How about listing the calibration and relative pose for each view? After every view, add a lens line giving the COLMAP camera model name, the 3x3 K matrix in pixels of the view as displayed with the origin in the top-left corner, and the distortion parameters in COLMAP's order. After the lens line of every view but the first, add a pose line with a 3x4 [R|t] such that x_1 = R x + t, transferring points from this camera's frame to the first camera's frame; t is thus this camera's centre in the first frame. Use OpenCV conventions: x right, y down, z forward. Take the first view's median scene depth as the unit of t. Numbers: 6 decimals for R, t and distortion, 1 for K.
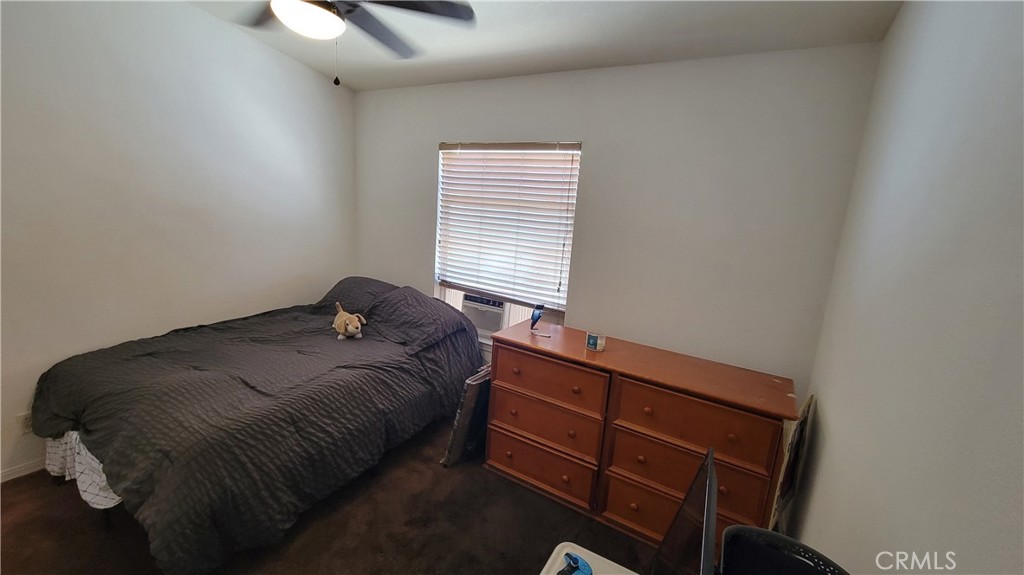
lens RADIAL K [[419.3, 0, 512.7], [0, 419.3, 280.8], [0, 0, 1]] dist [0.000253, -0.000627]
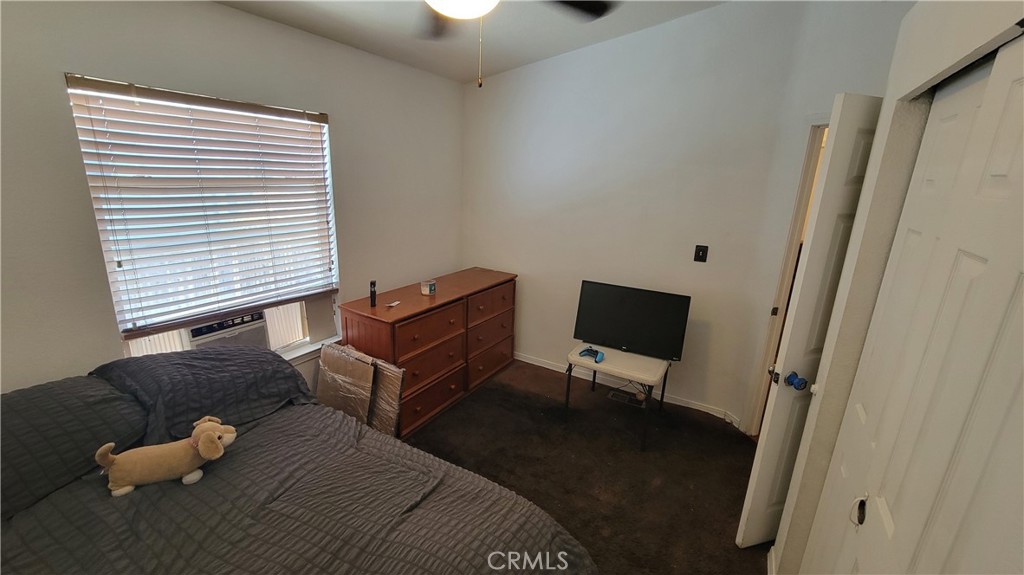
lens RADIAL K [[419.3, 0, 512.7], [0, 419.3, 280.8], [0, 0, 1]] dist [0.000253, -0.000627]
pose [[-0.004173, -0.323522, 0.946212, -0.801053], [0.136619, 0.937163, 0.321030, -0.202926], [-0.990615, 0.130610, 0.040288, 0.530159]]
